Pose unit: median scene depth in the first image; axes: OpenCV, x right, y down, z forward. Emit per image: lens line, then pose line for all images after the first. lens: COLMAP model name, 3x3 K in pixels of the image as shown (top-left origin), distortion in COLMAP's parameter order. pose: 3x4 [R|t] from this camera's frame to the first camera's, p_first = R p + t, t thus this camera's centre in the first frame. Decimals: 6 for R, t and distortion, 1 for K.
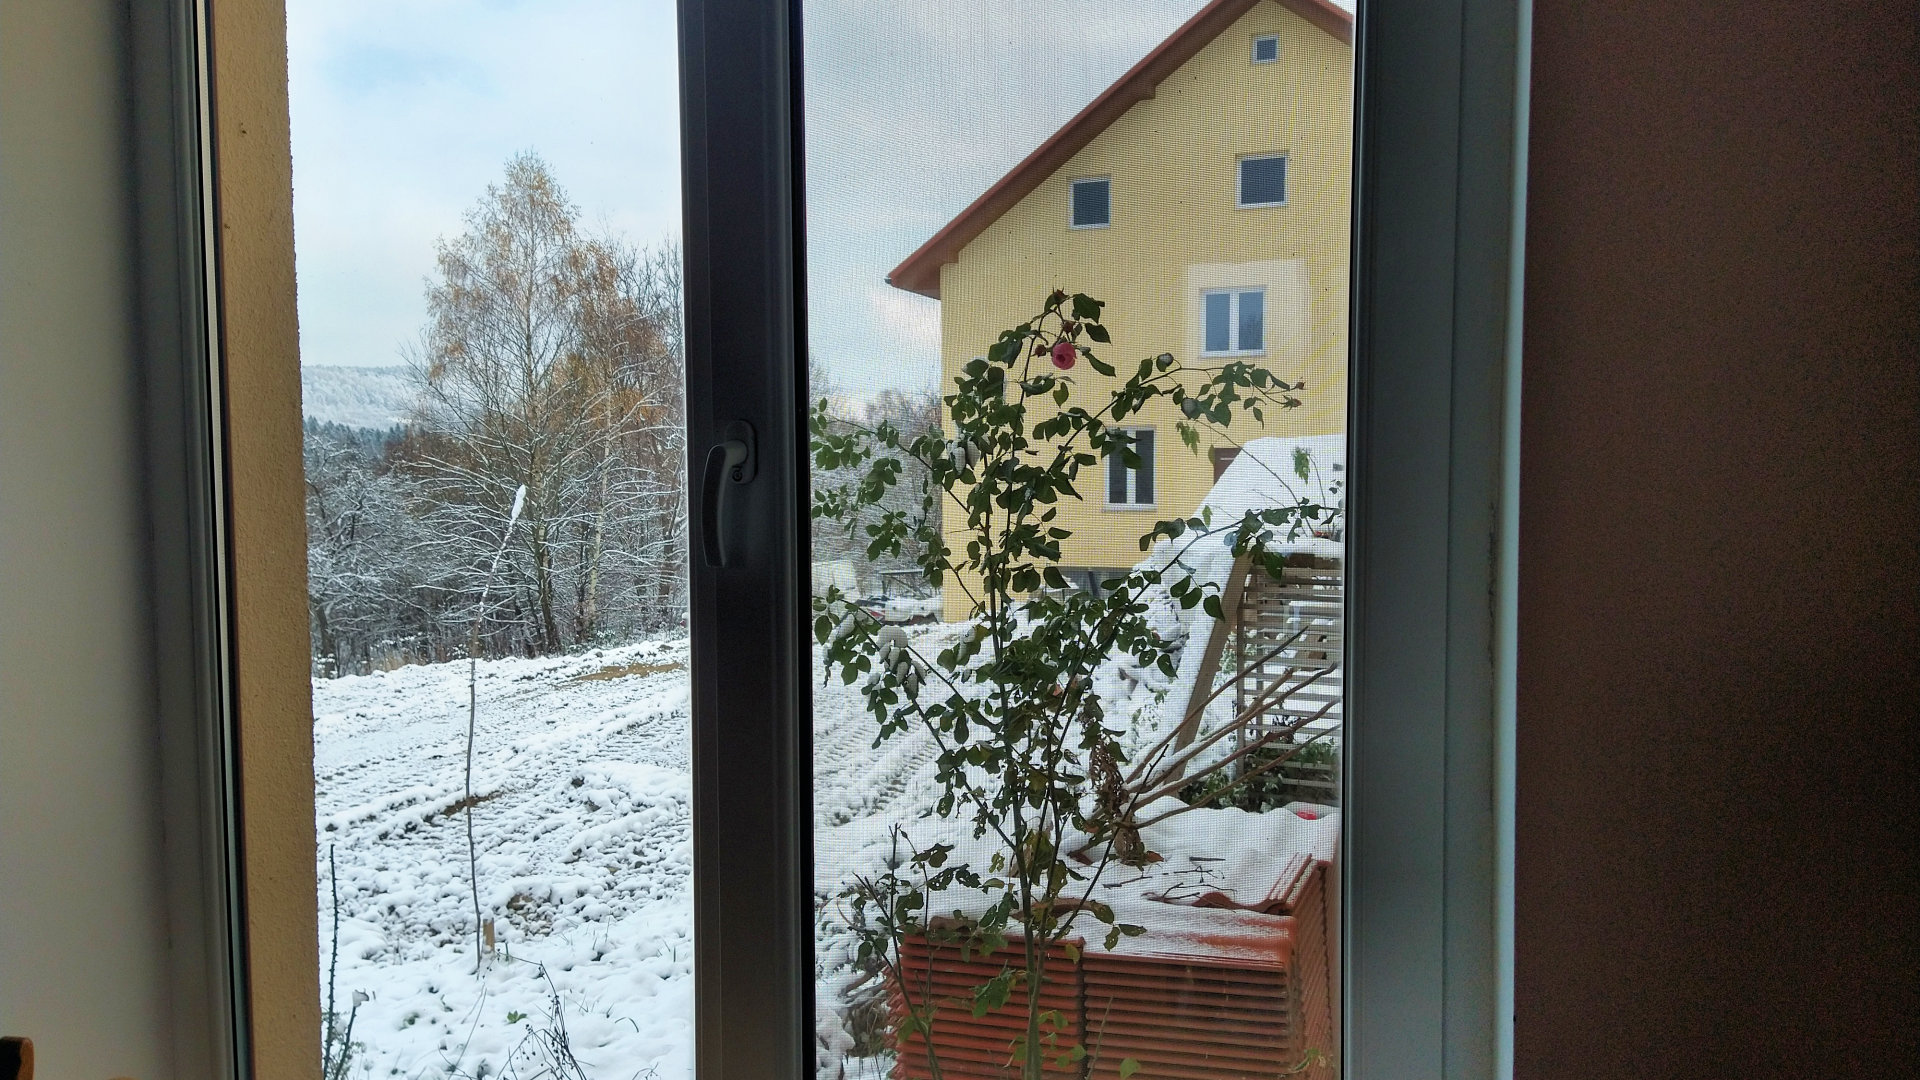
lens RADIAL K [[1400.5, 0, 962.2], [0, 1400.5, 551.5], [0, 0, 1]] dist [0.094769, -0.131555]
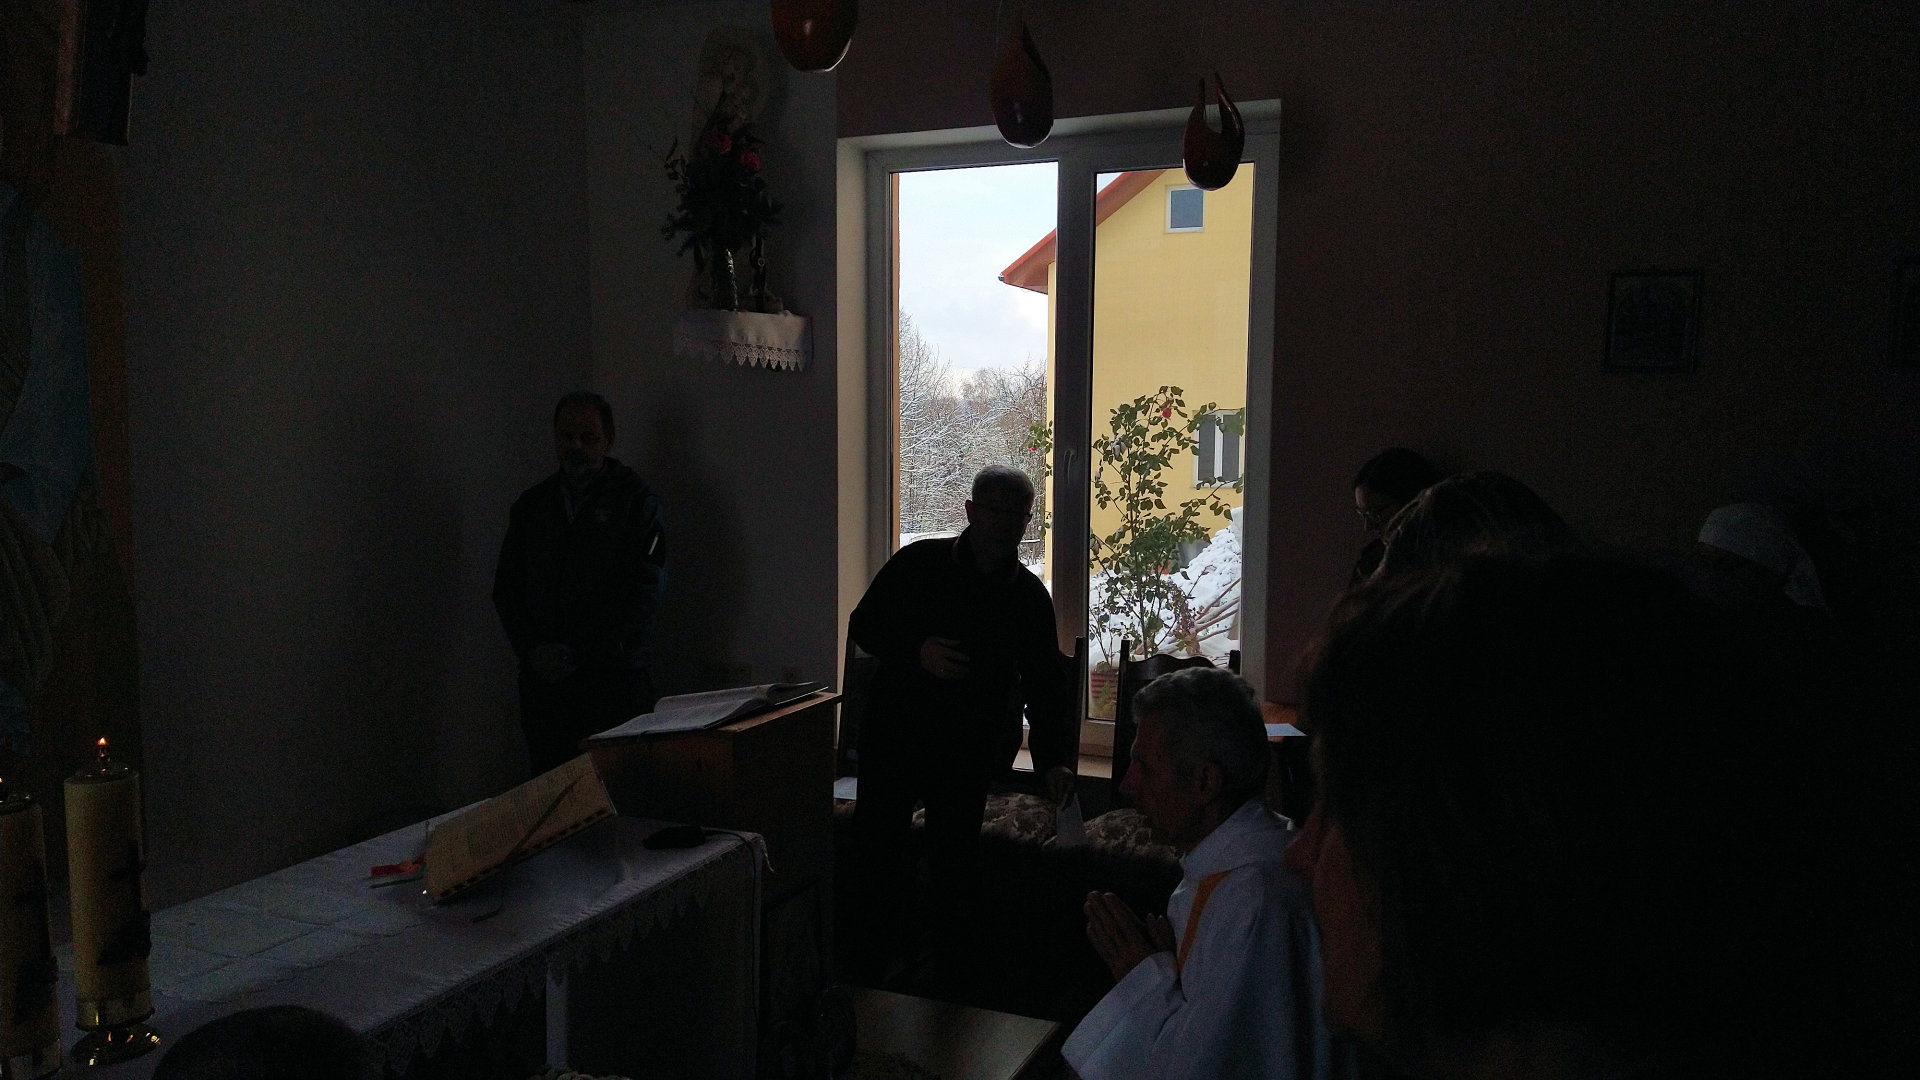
lens RADIAL K [[1450.0, 0, 905.6], [0, 1450.0, 541.8], [0, 0, 1]] dist [0.083880, 0.000643]
pose [[0.995266, 0.017069, -0.095683, -0.114169], [-0.016315, 0.999829, 0.008655, 0.065581], [0.095814, -0.007053, 0.995374, -1.344862]]
